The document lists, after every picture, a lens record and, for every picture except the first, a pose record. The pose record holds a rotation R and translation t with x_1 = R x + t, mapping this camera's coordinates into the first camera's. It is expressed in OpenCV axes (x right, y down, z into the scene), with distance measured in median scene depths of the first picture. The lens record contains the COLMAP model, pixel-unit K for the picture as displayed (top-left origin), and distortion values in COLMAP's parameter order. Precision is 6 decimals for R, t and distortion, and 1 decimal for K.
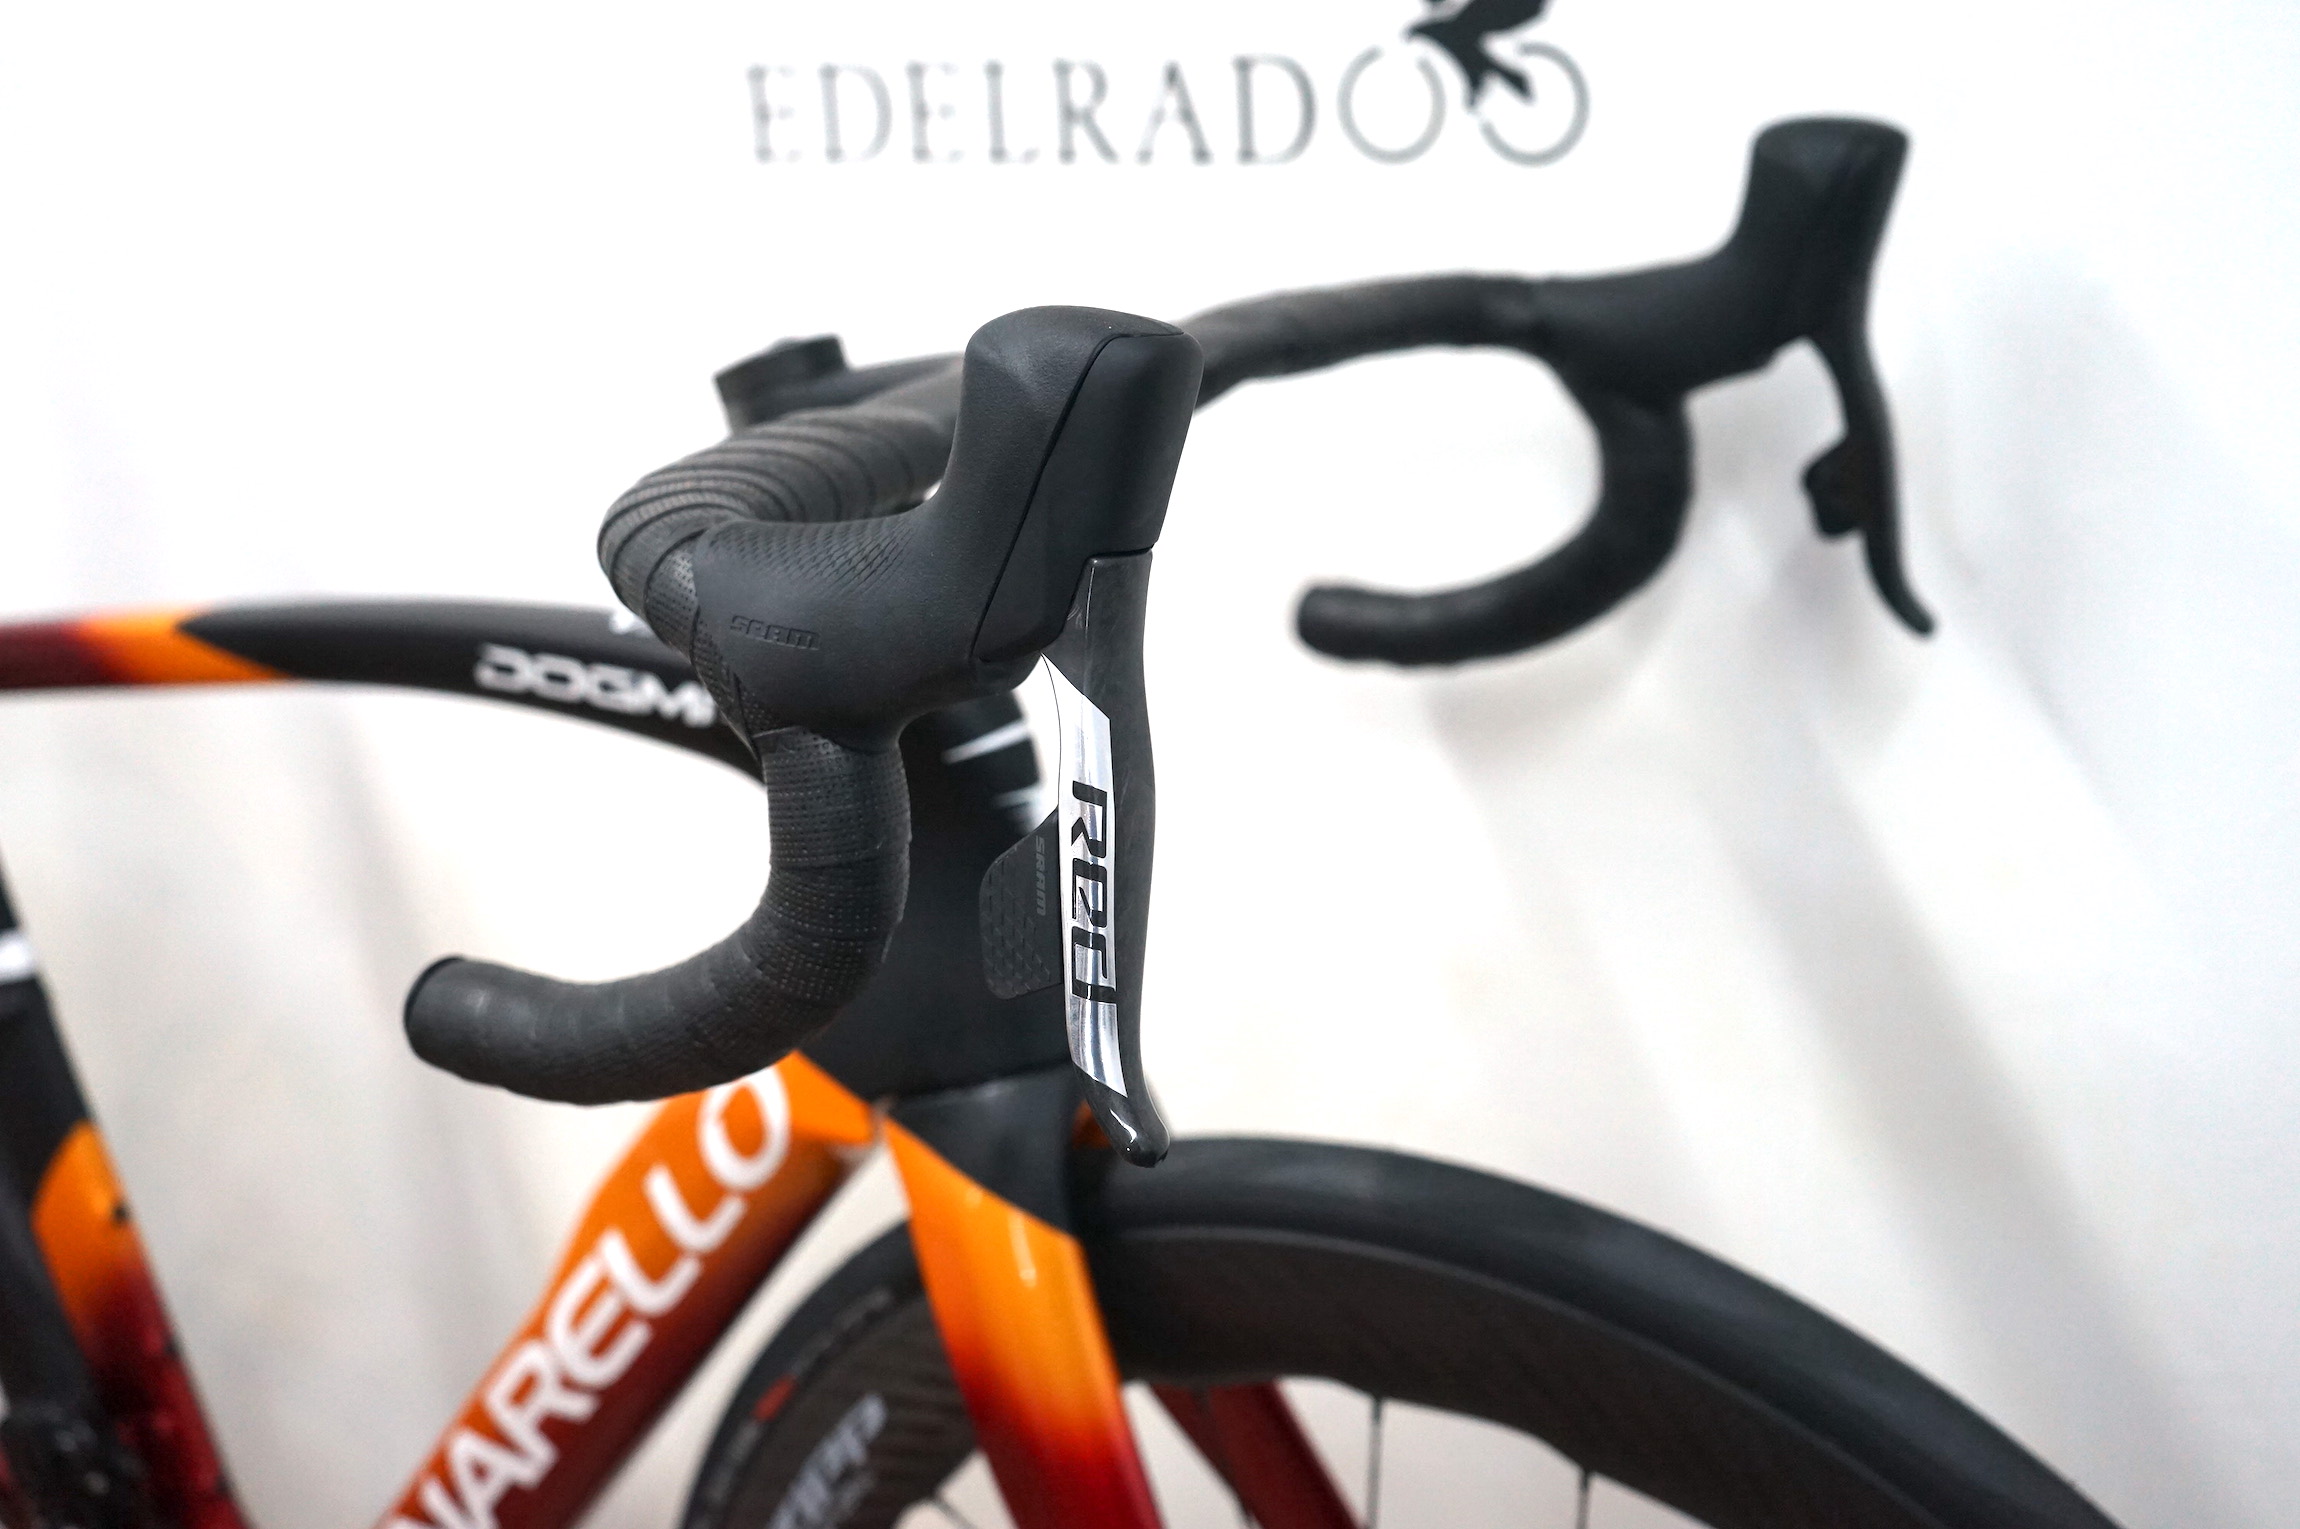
lens RADIAL K [[2748.4, 0, 1168.2], [0, 2748.4, 756.4], [0, 0, 1]] dist [0.010291, 0.000000]
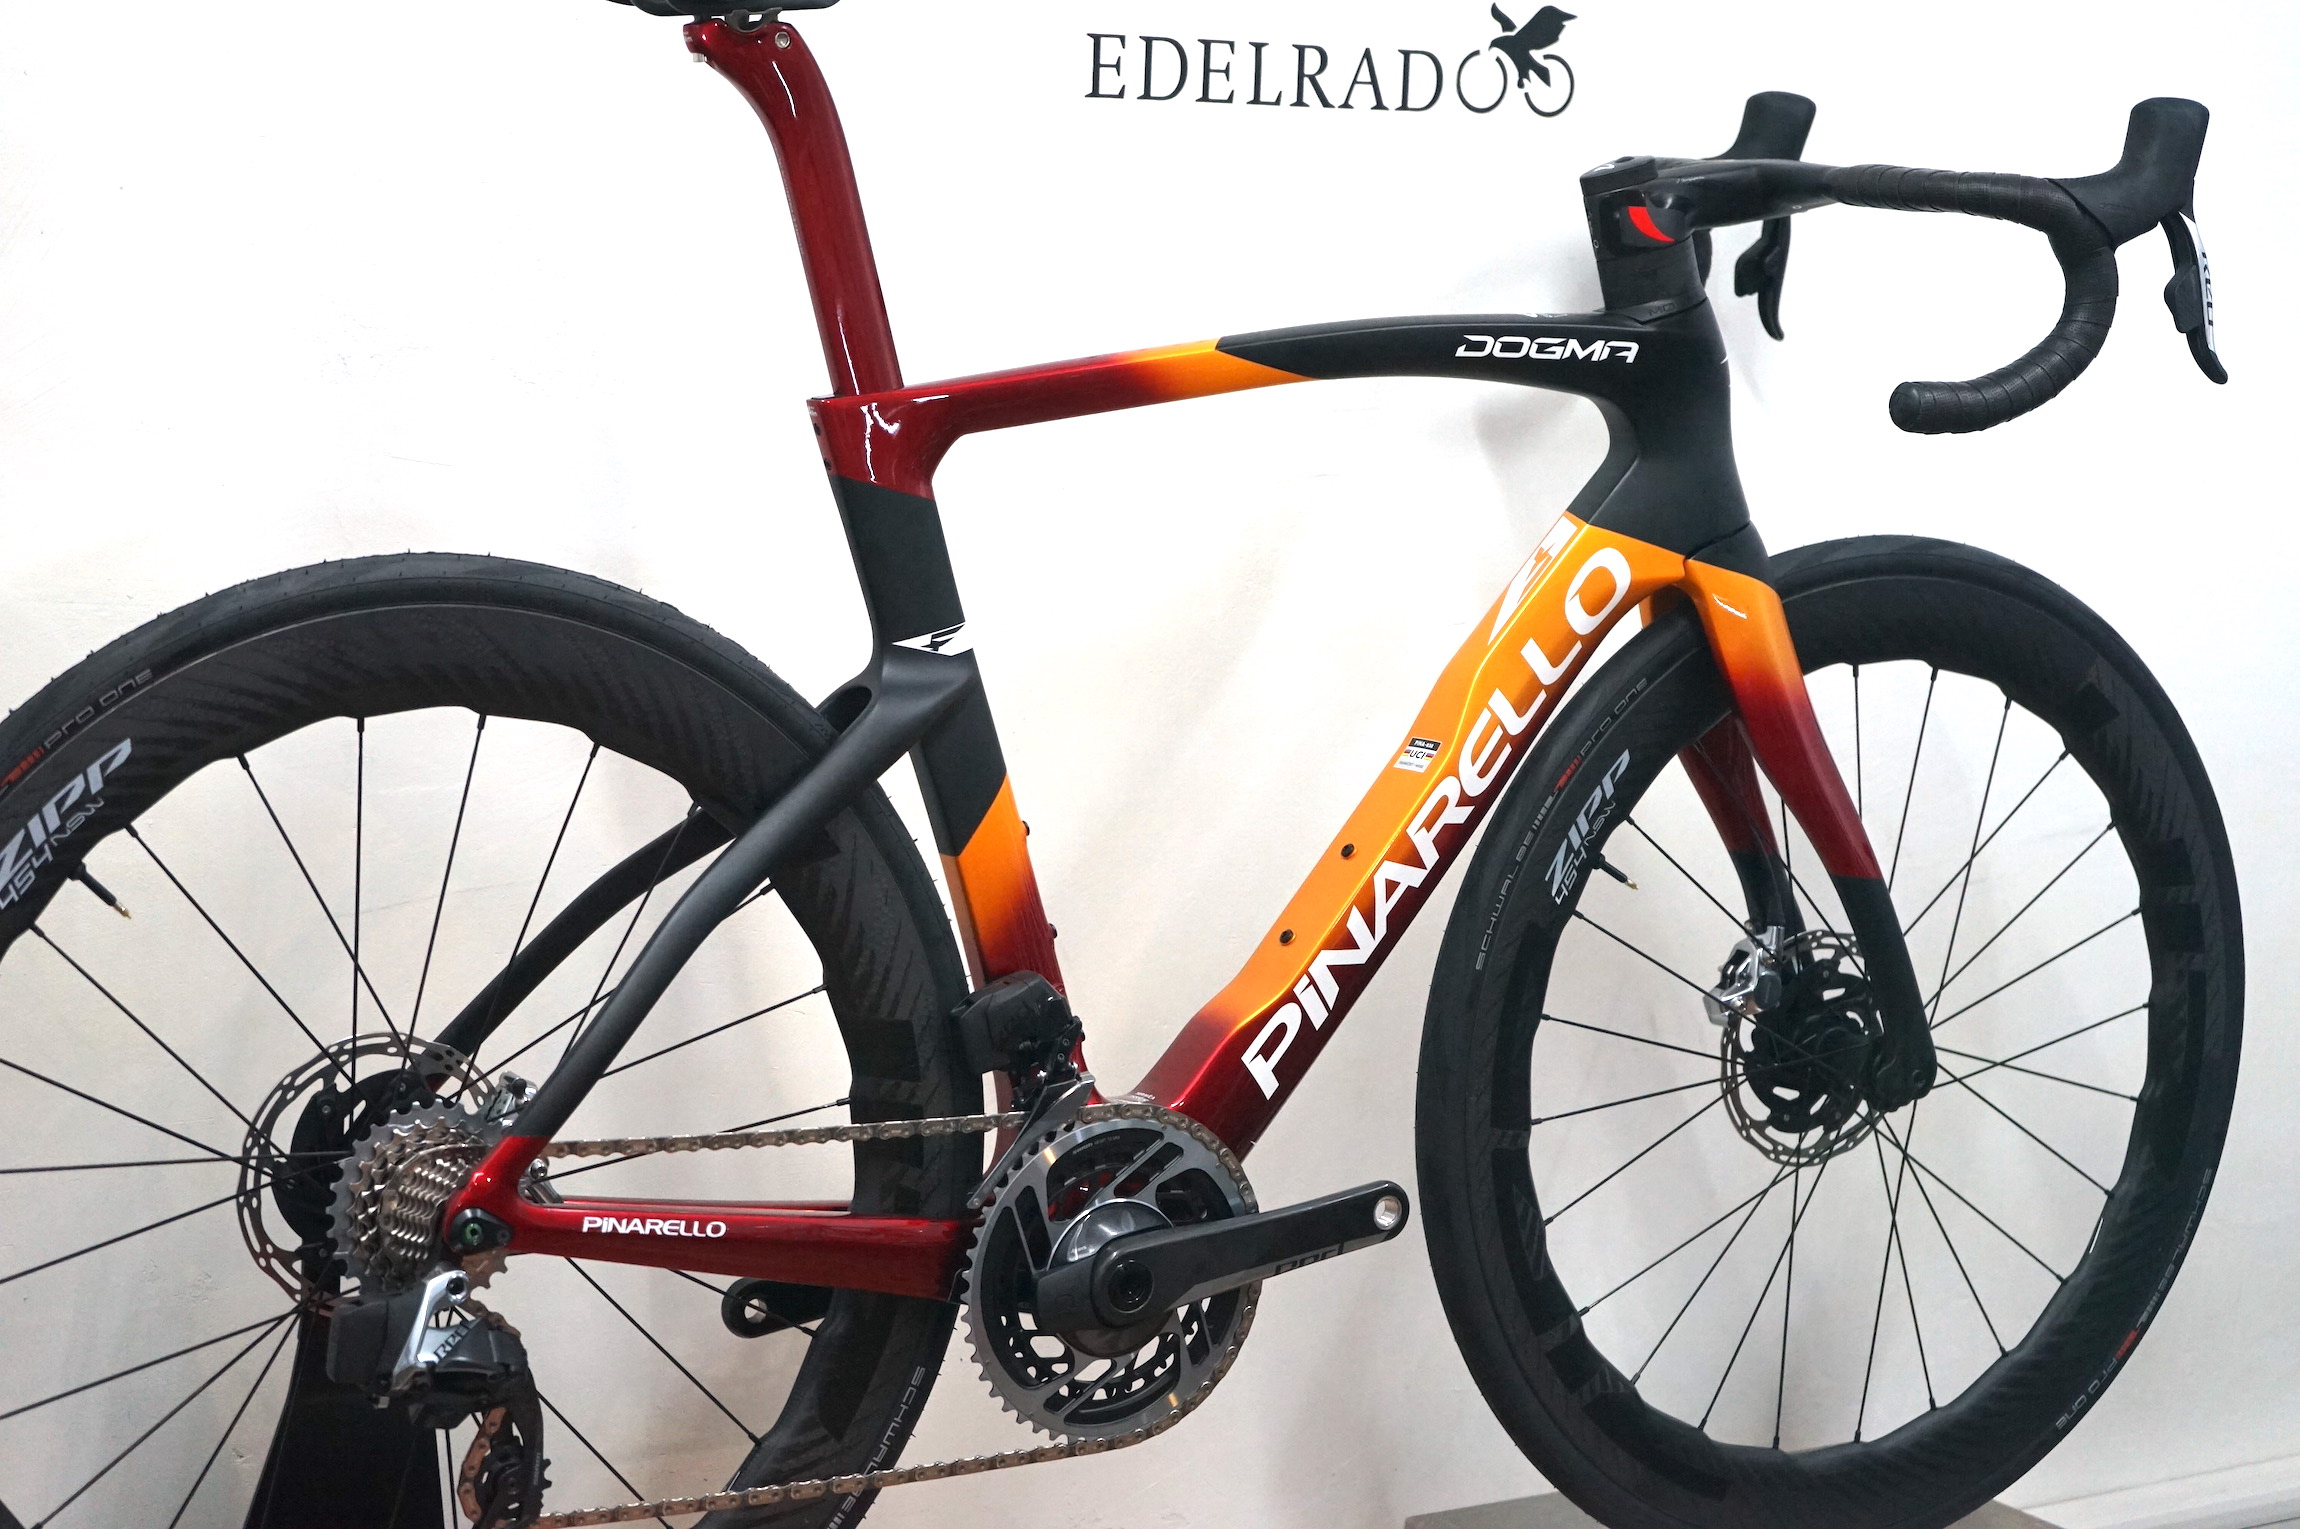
lens RADIAL K [[4199.0, 0, 1140.1], [0, 4199.0, 745.5], [0, 0, 1]] dist [-0.034649, 0.000000]
pose [[0.448368, -0.057046, 0.892027, -2.674653], [0.211043, 0.976502, -0.043631, 0.281100], [-0.868577, 0.207819, 0.449872, 0.042663]]
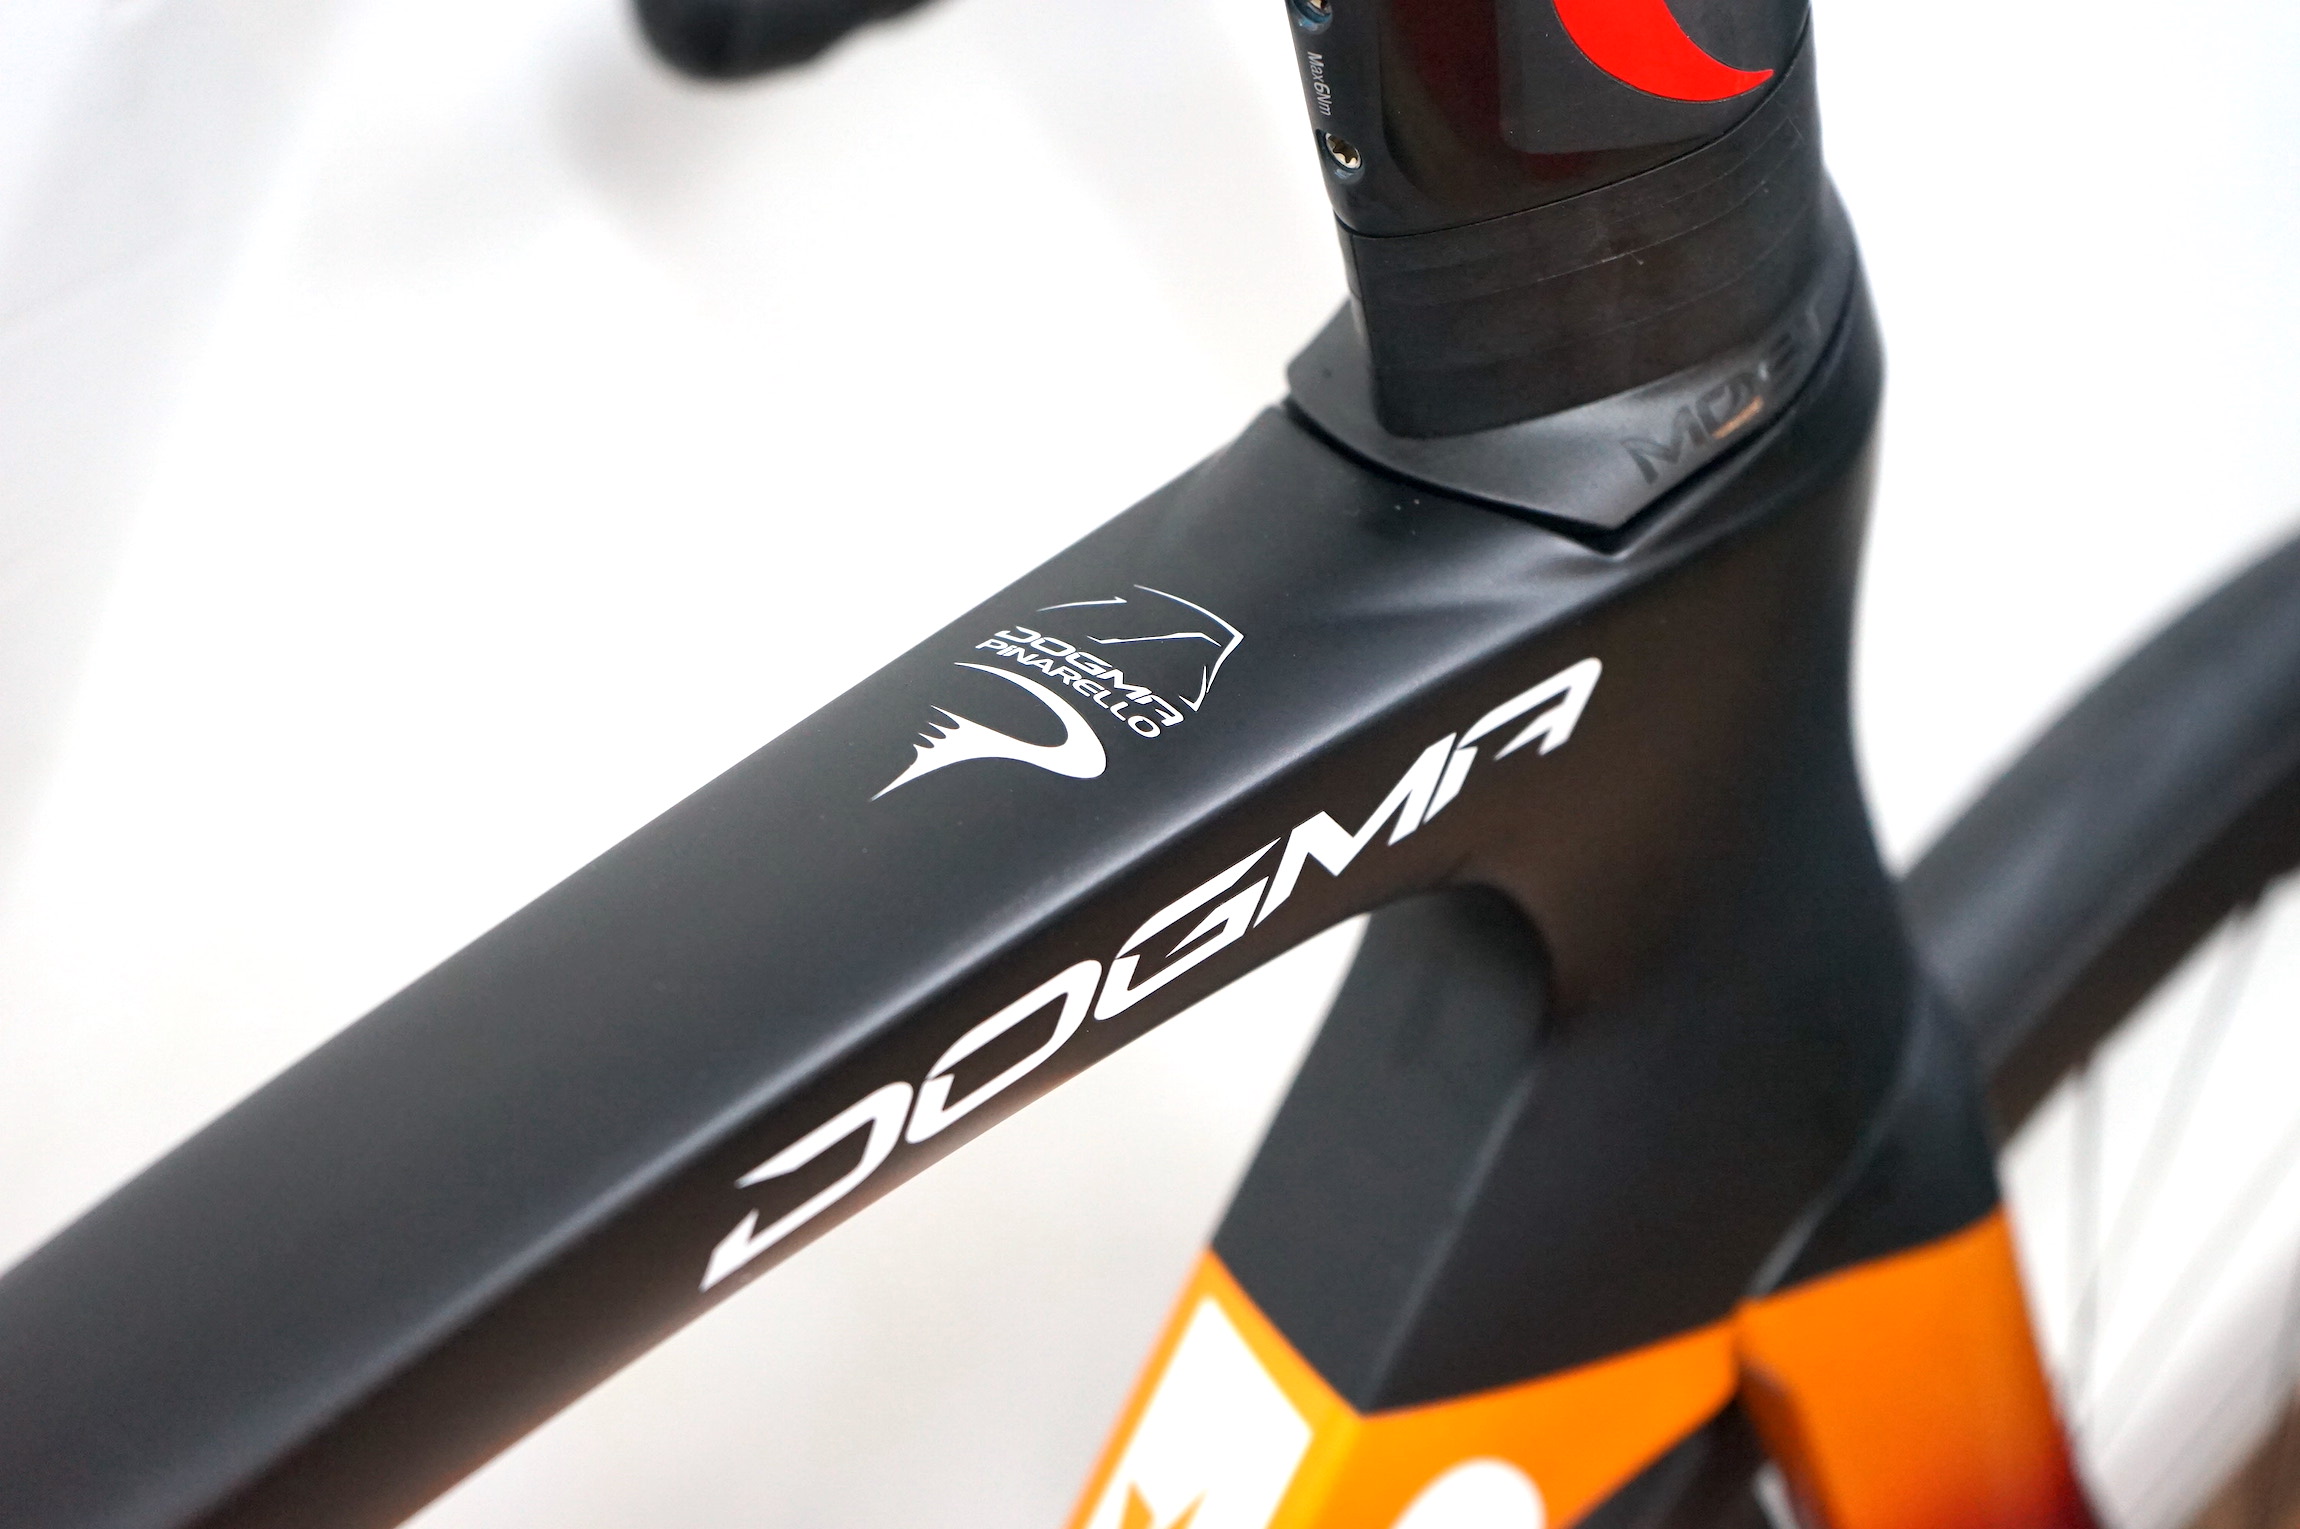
lens RADIAL K [[3650.4, 0, 1153.4], [0, 3650.4, 756.5], [0, 0, 1]] dist [-0.037437, 0.000000]
pose [[0.167823, -0.550943, 0.817495, -0.504646], [0.279251, 0.821858, 0.496556, -0.236229], [-0.945439, 0.144953, 0.291778, 0.840704]]
